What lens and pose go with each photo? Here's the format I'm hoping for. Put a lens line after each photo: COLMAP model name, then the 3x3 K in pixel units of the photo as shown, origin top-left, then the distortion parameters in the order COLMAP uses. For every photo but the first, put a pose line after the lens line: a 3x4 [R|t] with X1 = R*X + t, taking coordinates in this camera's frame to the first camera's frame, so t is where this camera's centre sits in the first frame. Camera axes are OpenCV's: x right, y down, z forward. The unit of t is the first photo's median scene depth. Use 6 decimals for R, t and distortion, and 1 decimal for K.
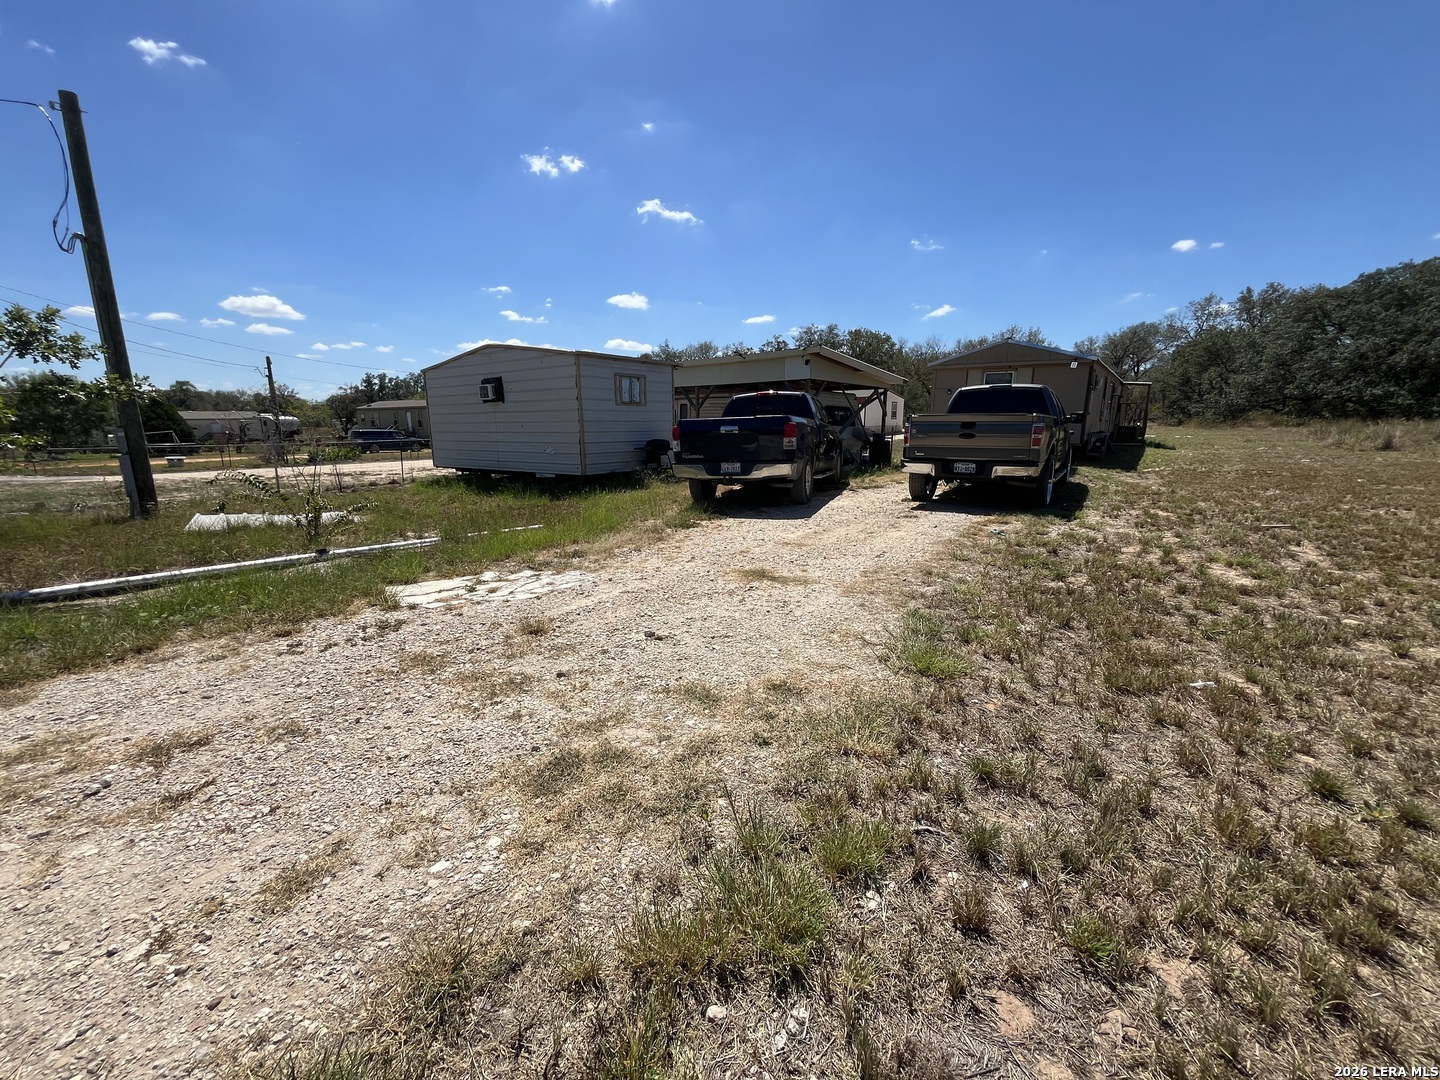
lens RADIAL K [[584.7, 0, 720.0], [0, 584.7, 540.0], [0, 0, 1]] dist [-0.003590, -0.000172]
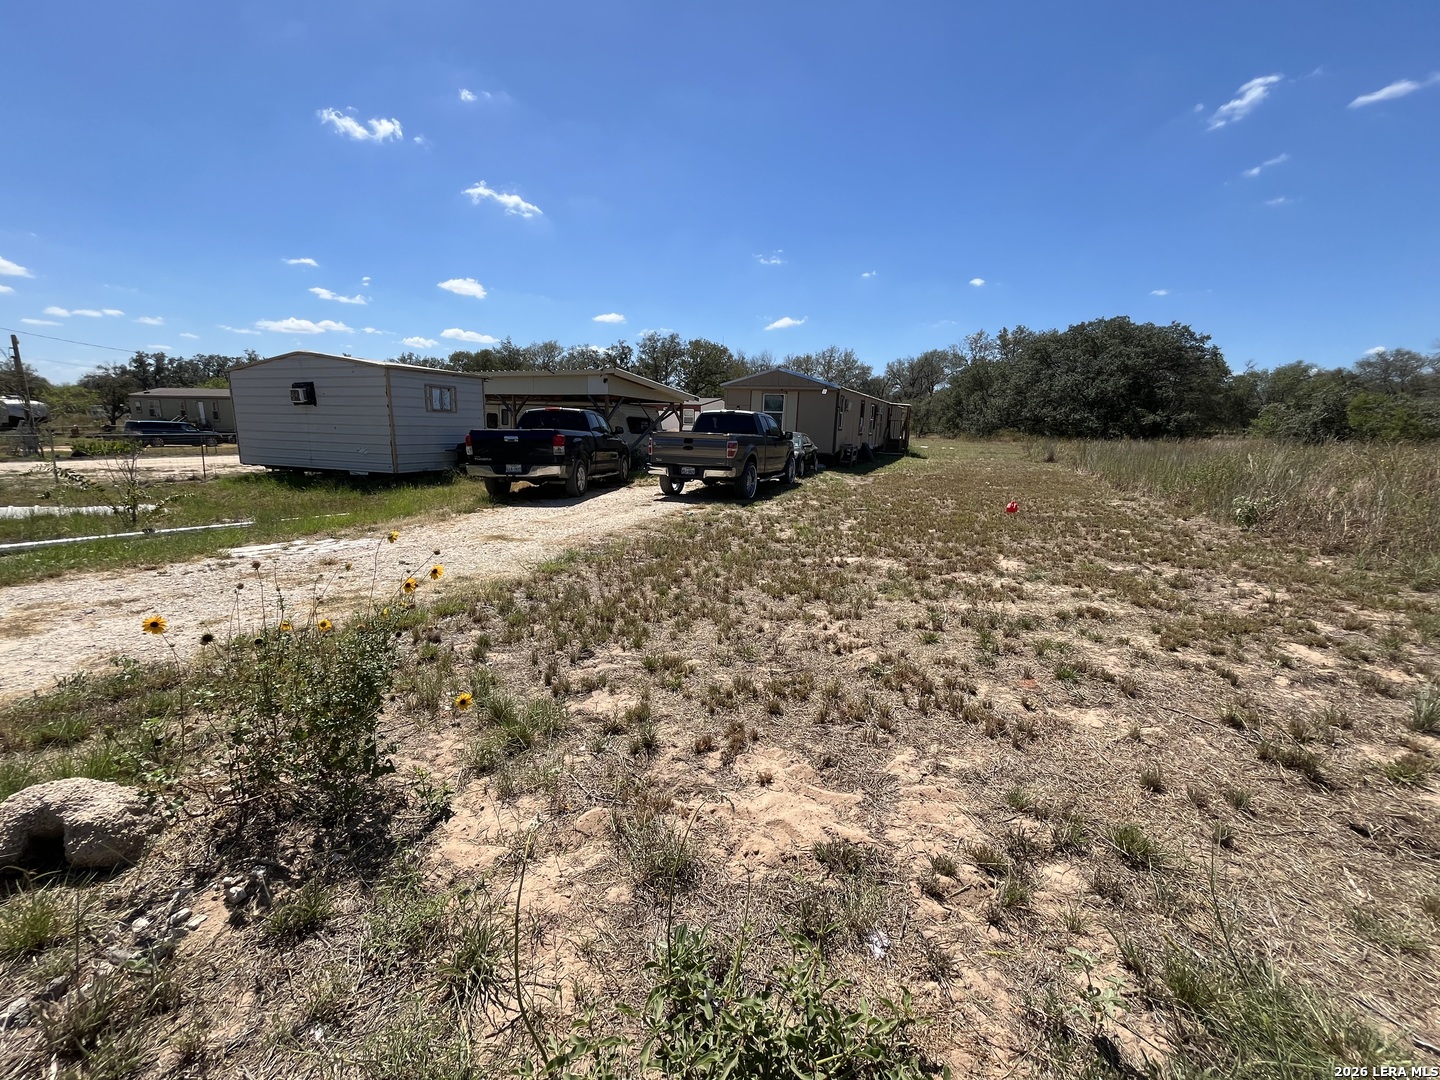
lens RADIAL K [[584.7, 0, 720.0], [0, 584.7, 540.0], [0, 0, 1]] dist [-0.003590, -0.000172]
pose [[0.970859, -0.015630, 0.239143, 0.080431], [0.016330, 0.999866, -0.000945, 0.023115], [-0.239096, 0.004823, 0.970984, -0.193371]]
